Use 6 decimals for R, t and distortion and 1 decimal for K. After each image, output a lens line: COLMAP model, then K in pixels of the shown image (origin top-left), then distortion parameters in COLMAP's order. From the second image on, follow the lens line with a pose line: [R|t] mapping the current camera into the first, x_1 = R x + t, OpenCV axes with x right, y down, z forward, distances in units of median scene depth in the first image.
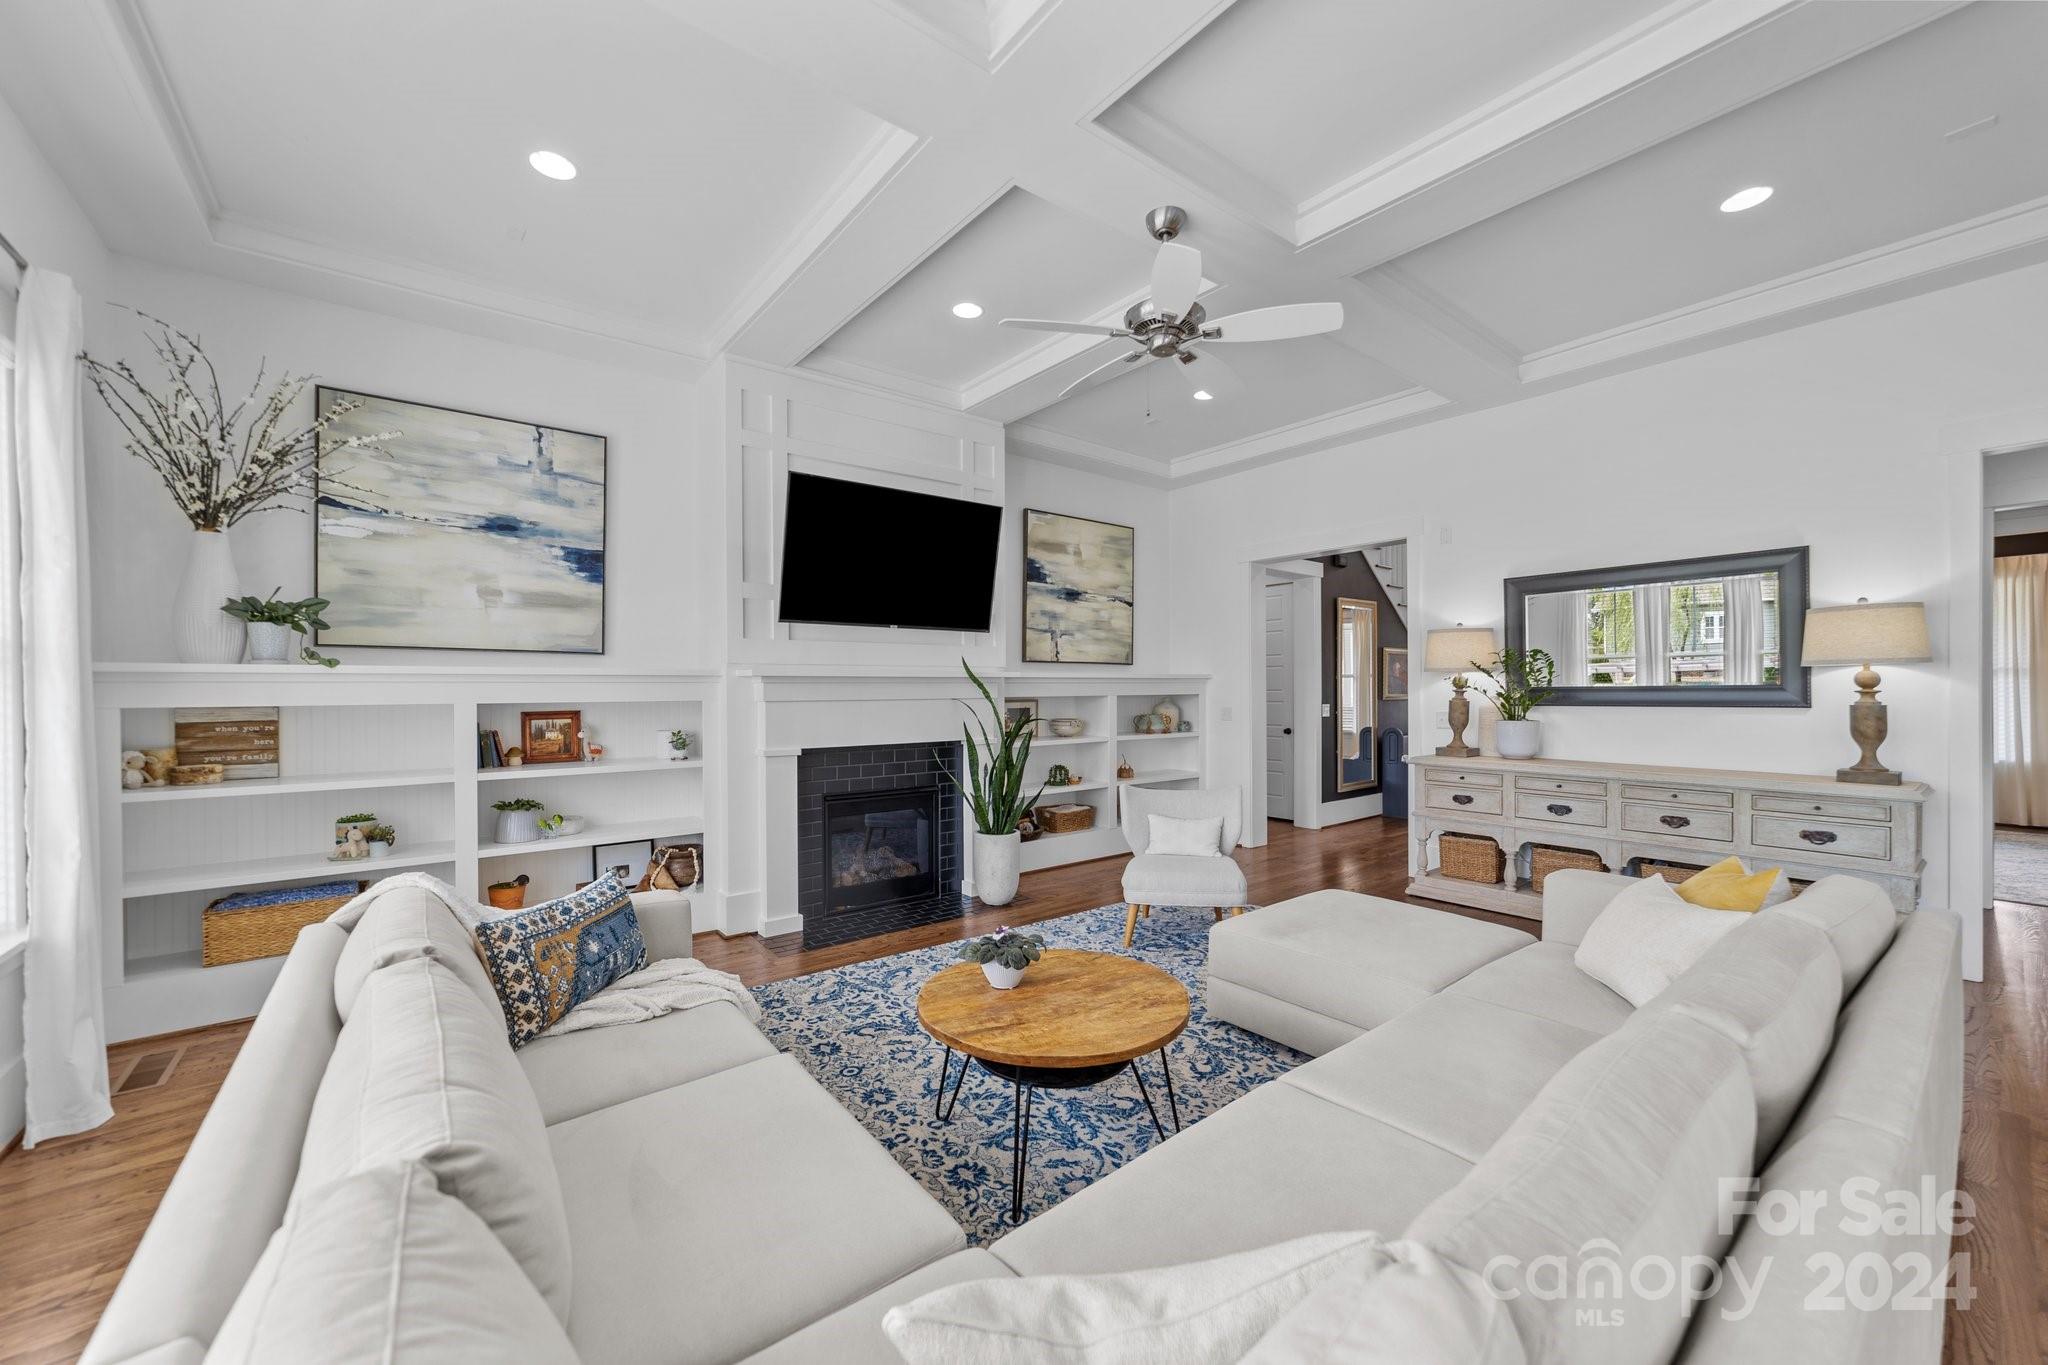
lens RADIAL K [[797.3, 0, 1014.3], [0, 797.3, 695.1], [0, 0, 1]] dist [-0.005143, 0.000330]
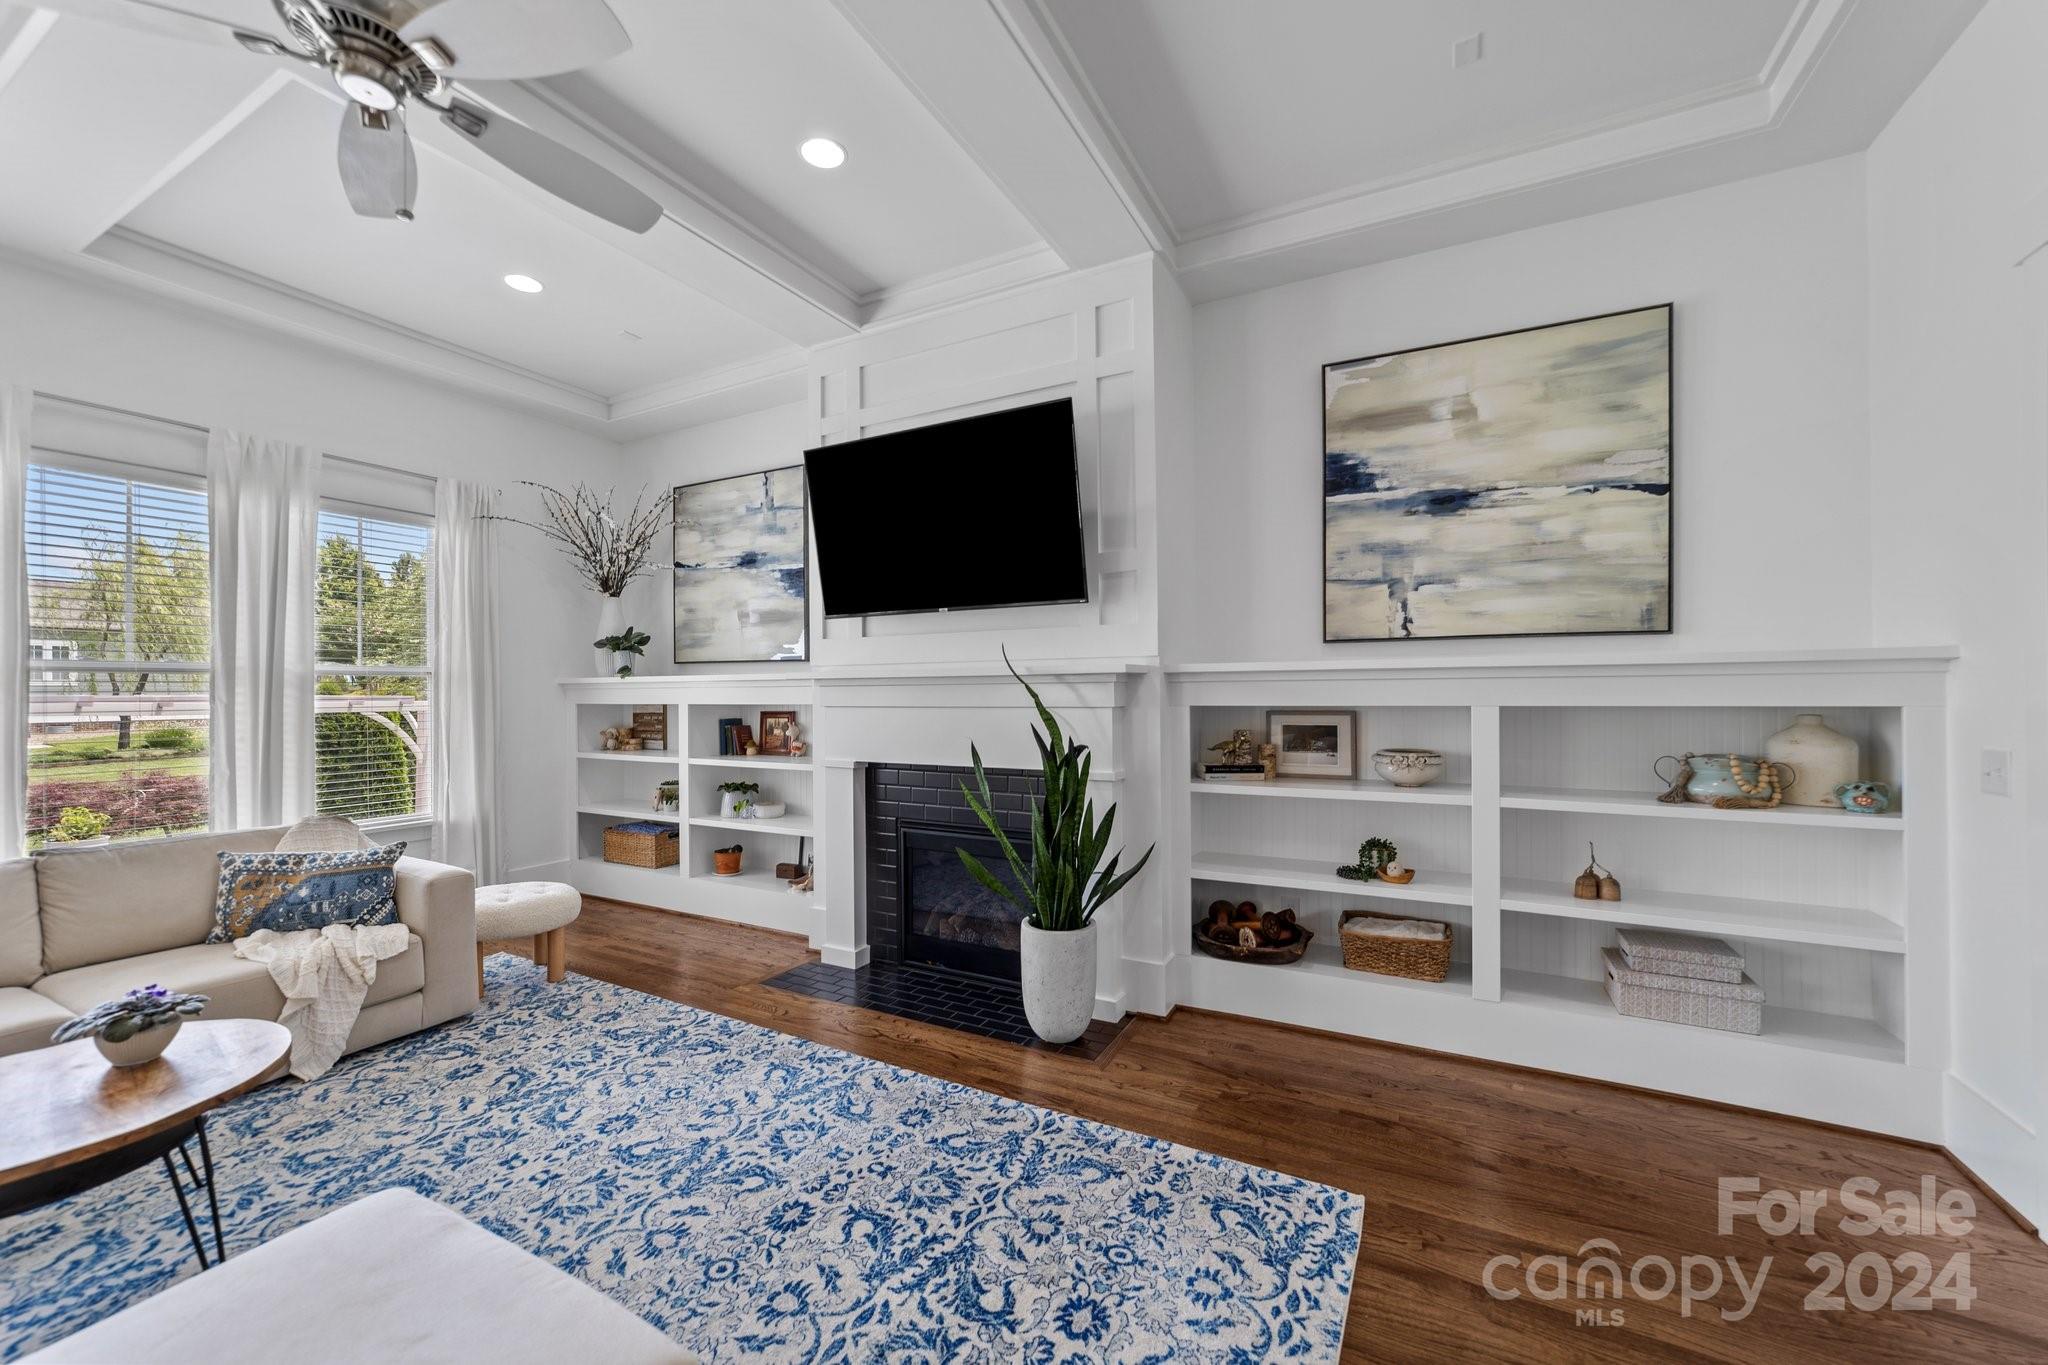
lens RADIAL K [[787.1, 0, 1022.0], [0, 787.1, 689.1], [0, 0, 1]] dist [-0.005189, 0.000266]
pose [[0.406804, 0.000479, -0.913515, 0.557059], [-0.002731, 0.999996, -0.000692, -0.010877], [0.913511, 0.002777, 0.406804, 0.761015]]
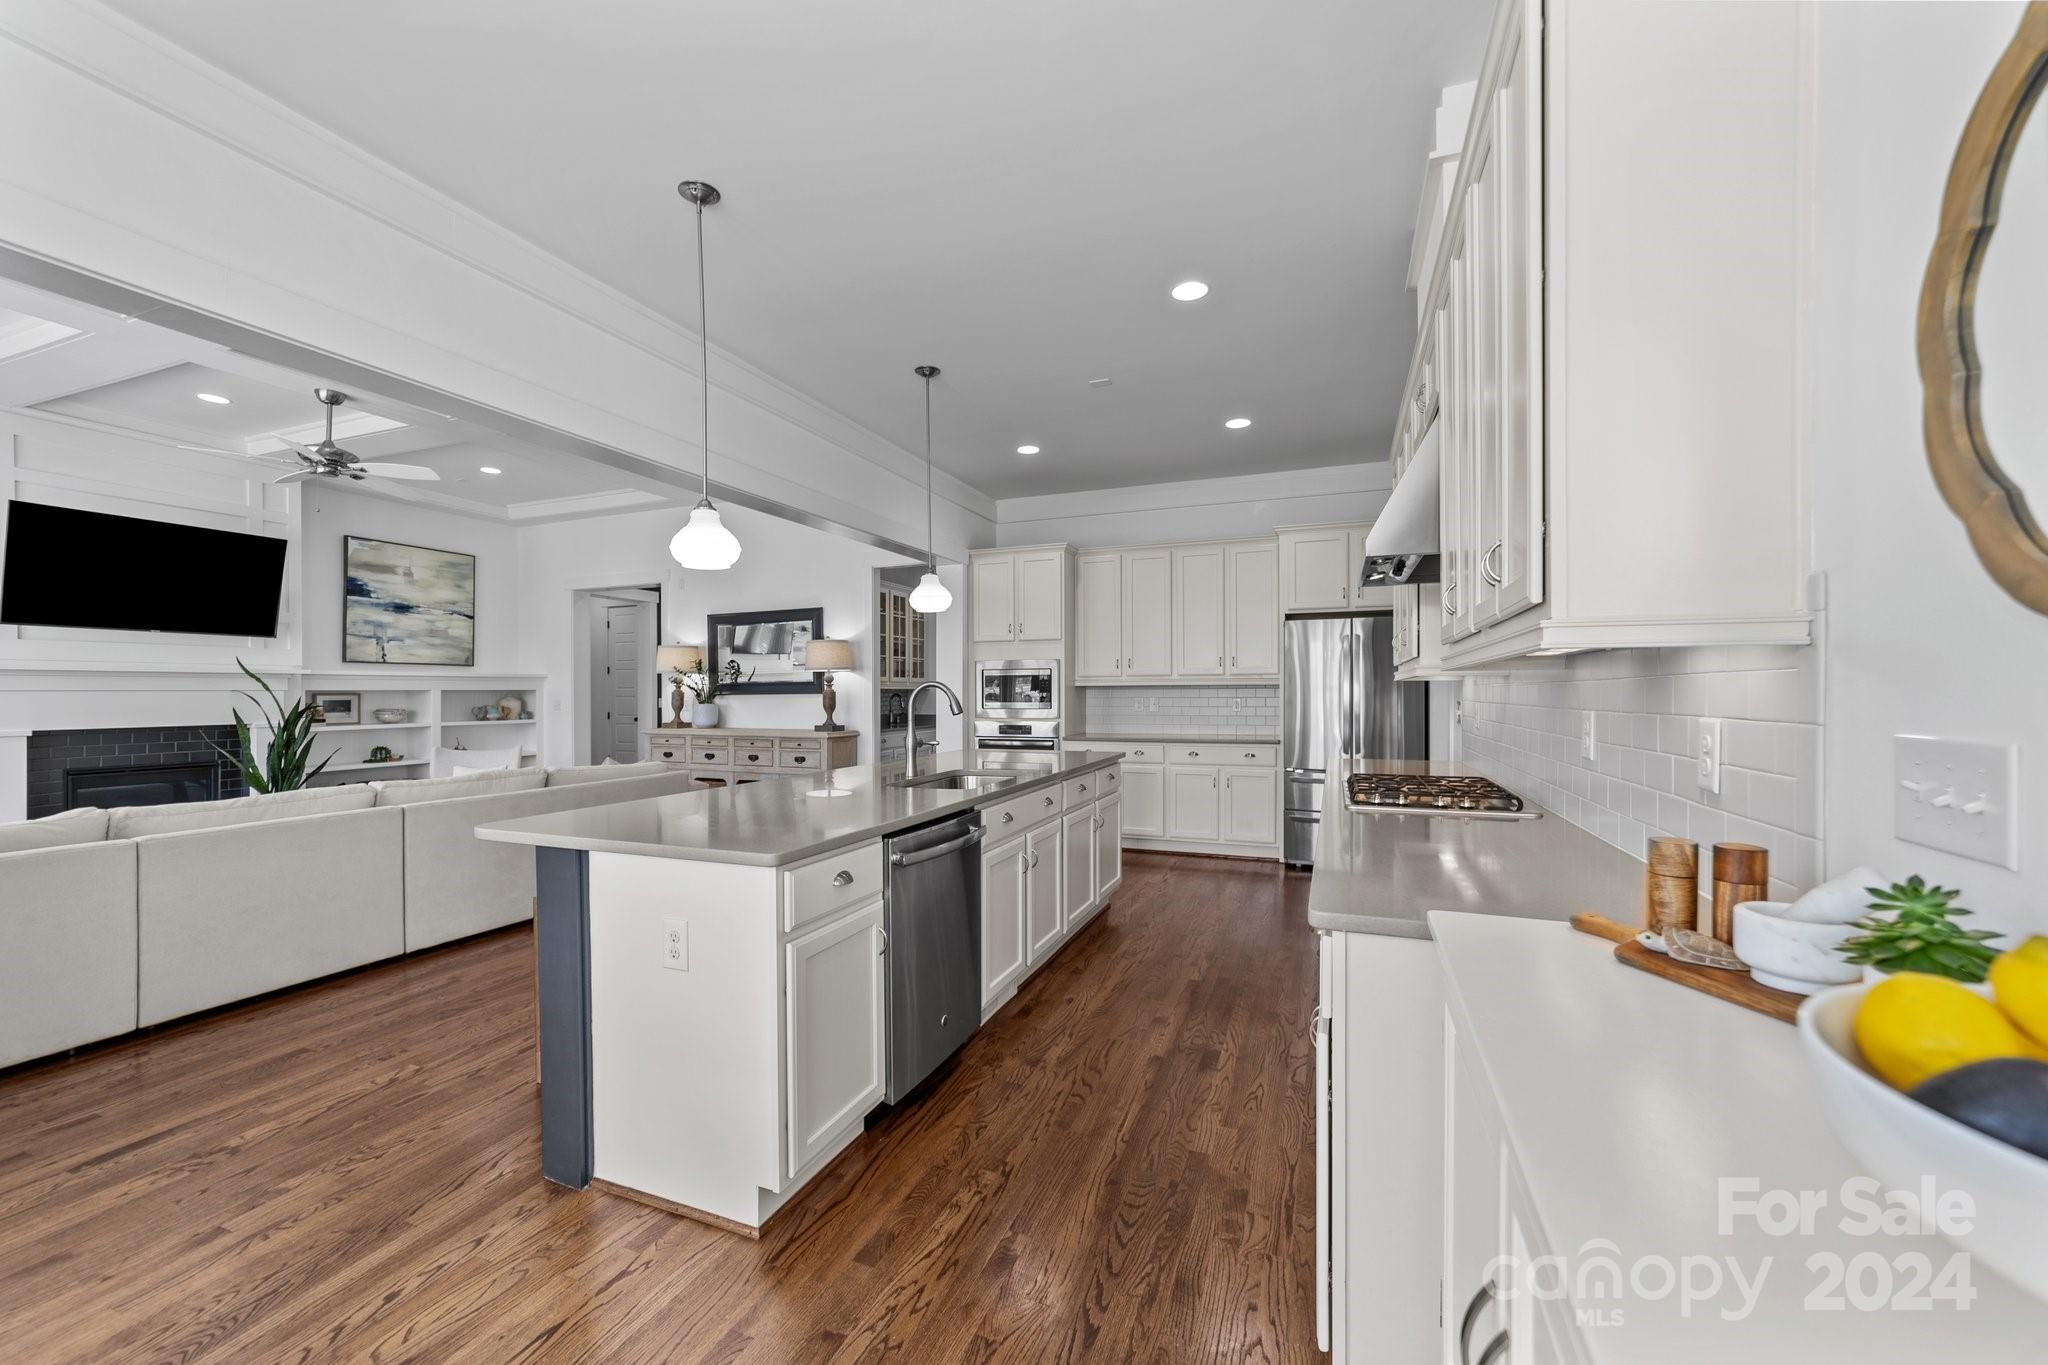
lens RADIAL K [[787.1, 0, 1022.0], [0, 787.1, 689.1], [0, 0, 1]] dist [-0.005189, 0.000266]
pose [[0.864618, 0.001397, 0.502428, 0.395255], [0.005124, 0.999920, -0.011599, 0.024029], [-0.502404, 0.012603, 0.864541, -0.706522]]
